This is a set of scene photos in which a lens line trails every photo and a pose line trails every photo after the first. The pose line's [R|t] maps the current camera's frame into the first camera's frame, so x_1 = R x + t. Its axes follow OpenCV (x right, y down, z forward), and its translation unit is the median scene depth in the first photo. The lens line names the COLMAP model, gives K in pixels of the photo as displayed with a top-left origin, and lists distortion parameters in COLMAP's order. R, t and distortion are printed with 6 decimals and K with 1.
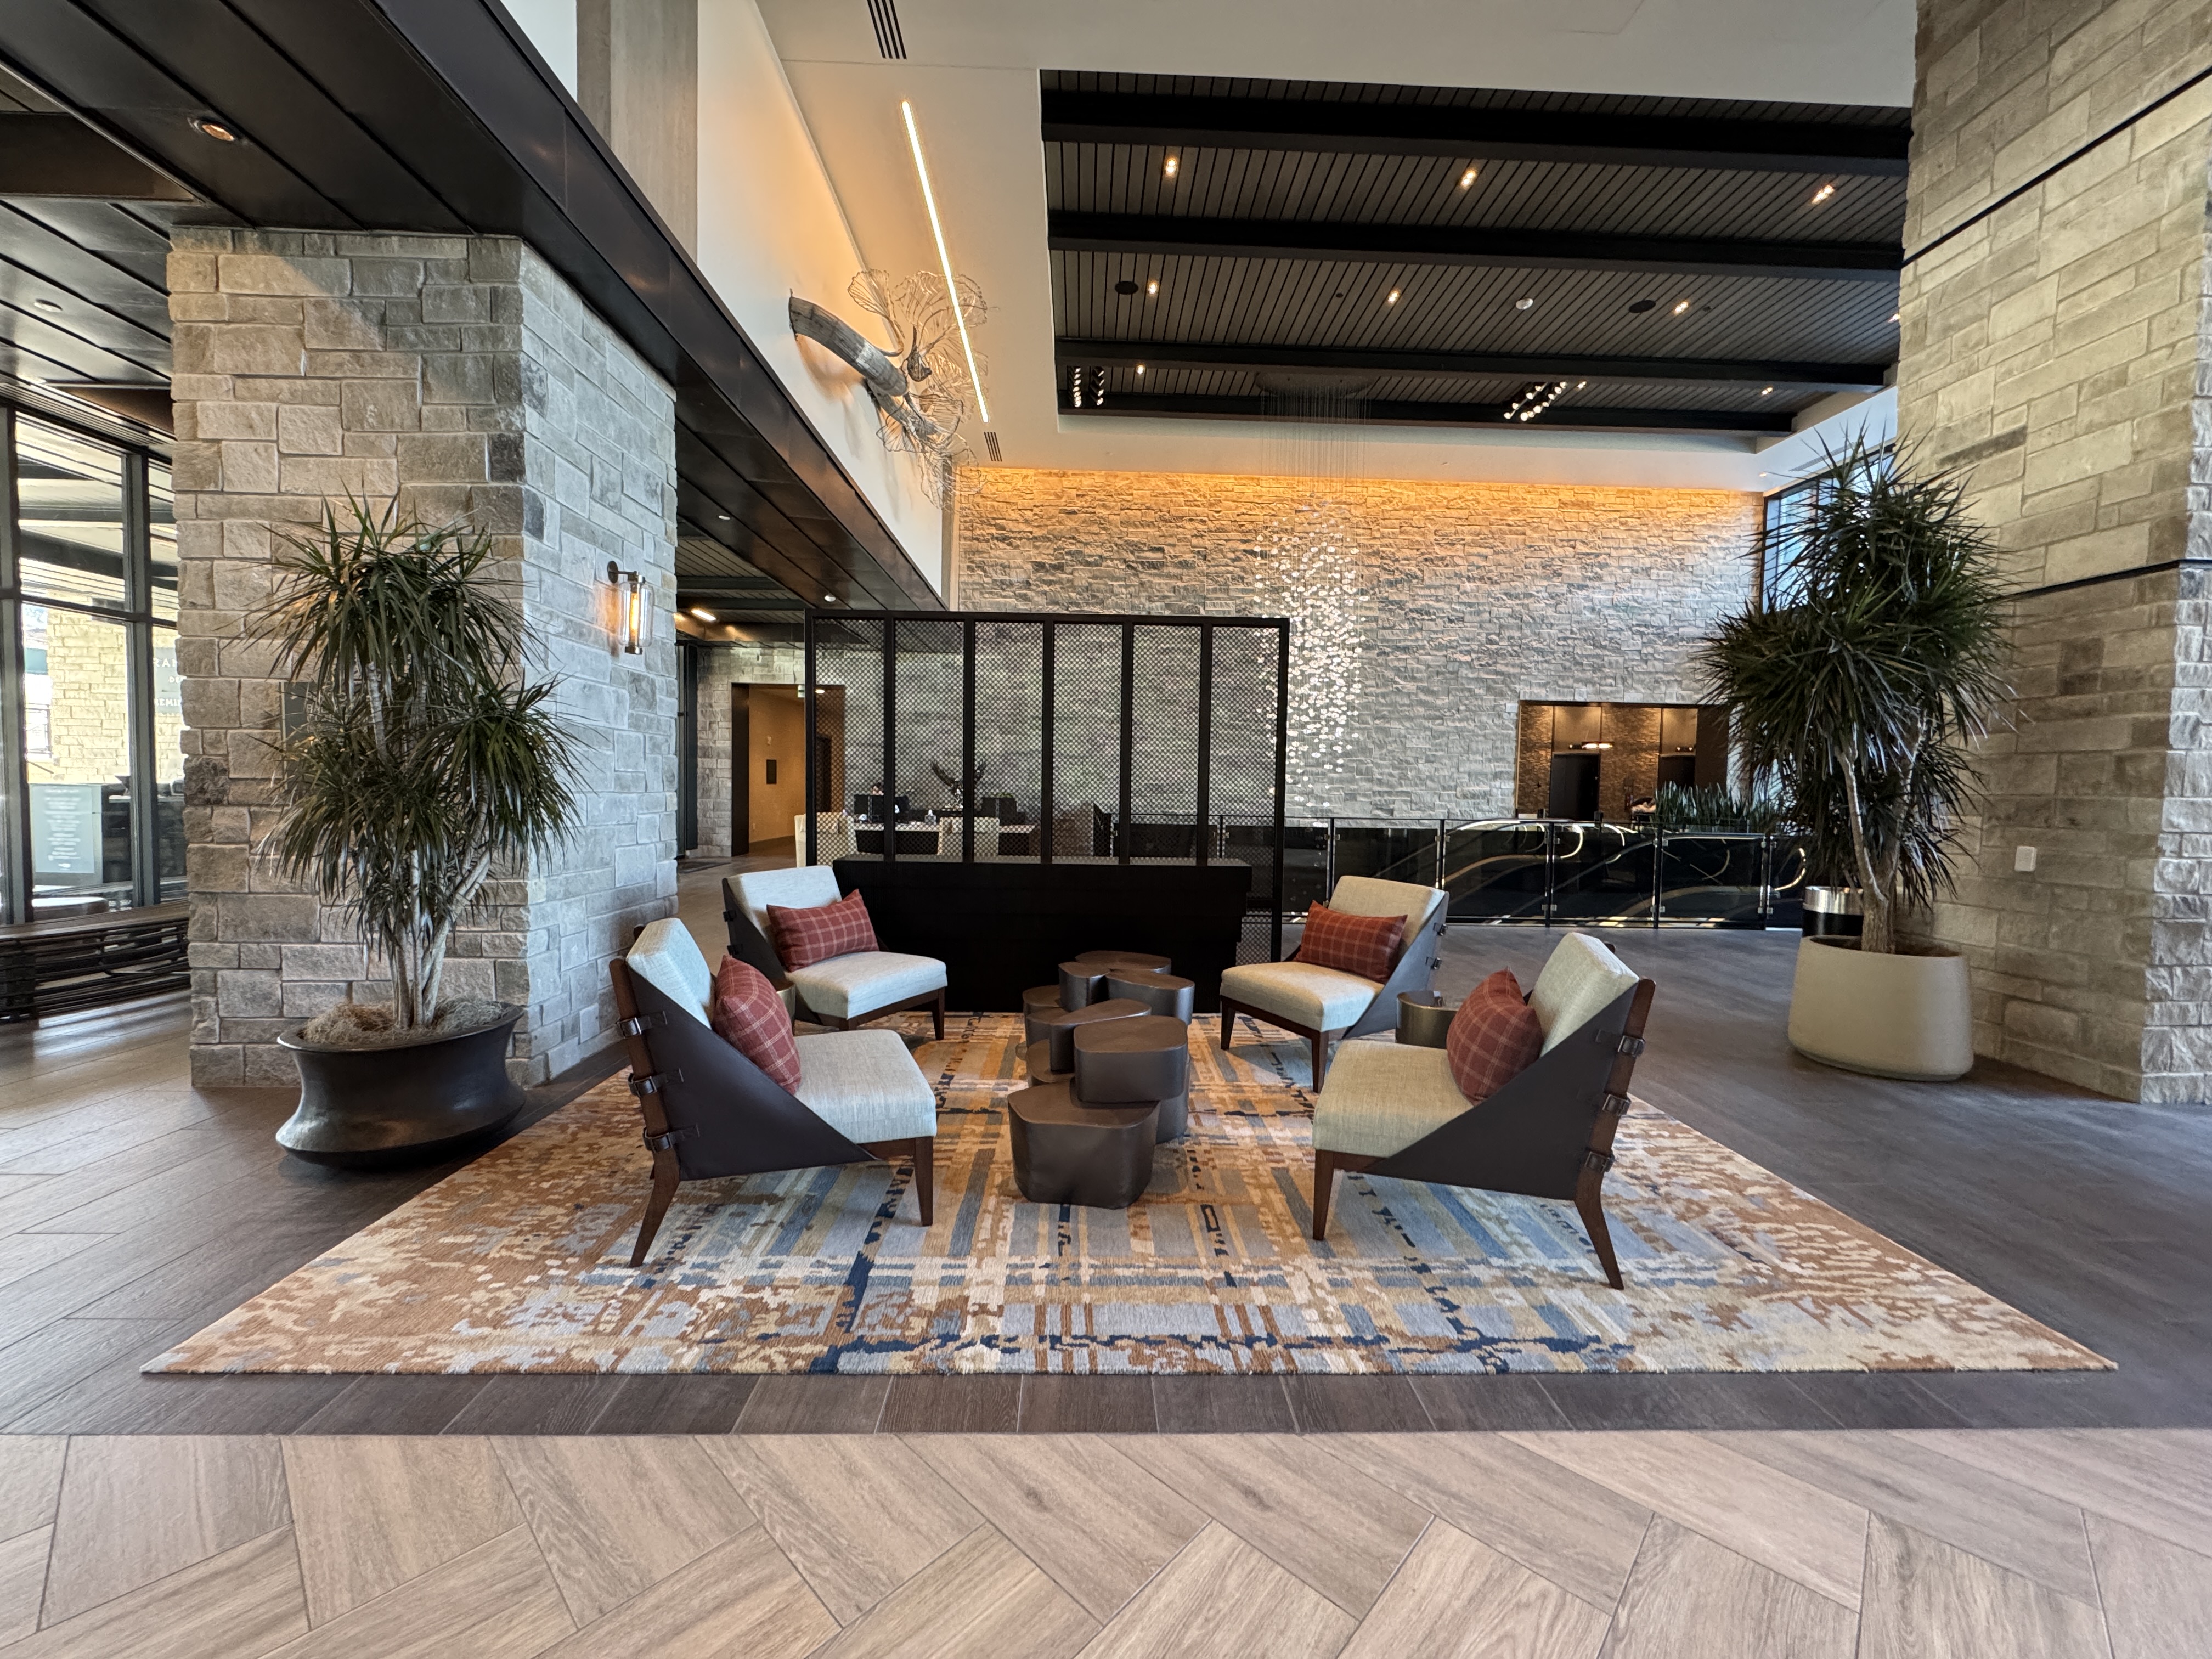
lens RADIAL K [[886.3, 0, 1099.7], [0, 886.3, 826.1], [0, 0, 1]] dist [0.000232, 0.000582]
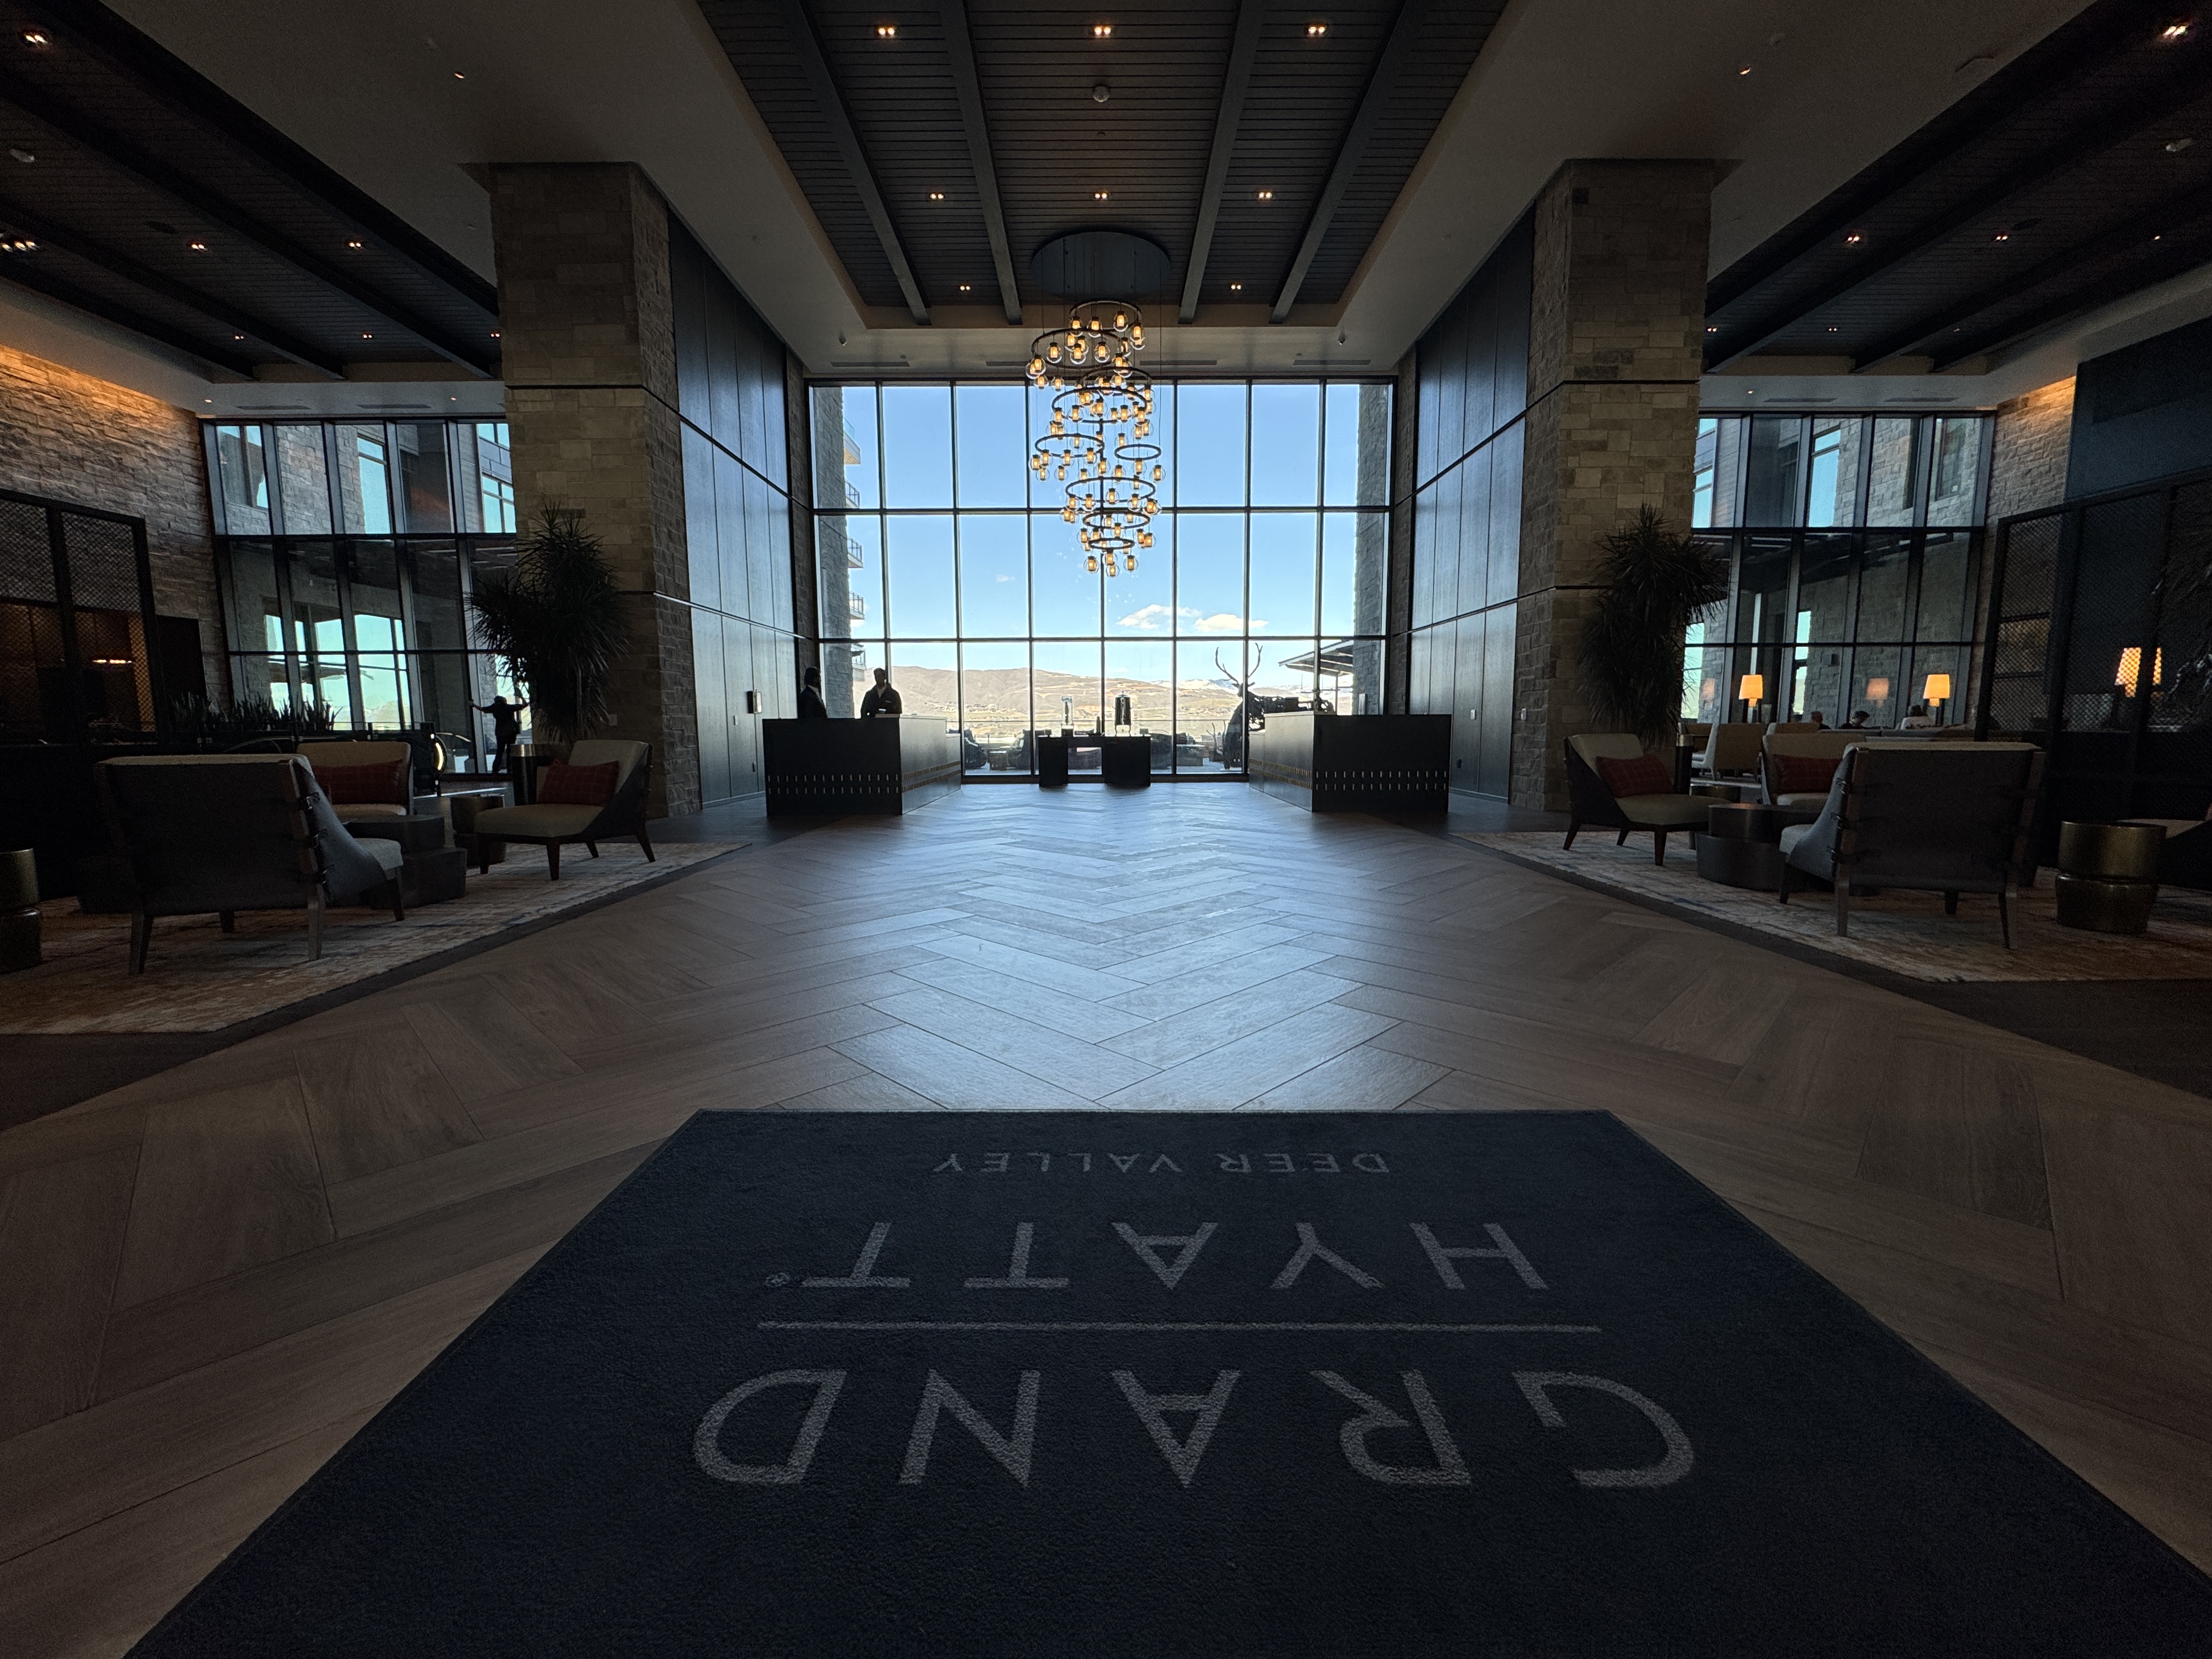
lens RADIAL K [[886.3, 0, 1099.7], [0, 886.3, 826.1], [0, 0, 1]] dist [0.000232, 0.000582]
pose [[0.028869, -0.133095, 0.990683, -0.314073], [0.052359, 0.989937, 0.131469, 0.020289], [-0.998211, 0.048076, 0.035547, -0.068189]]
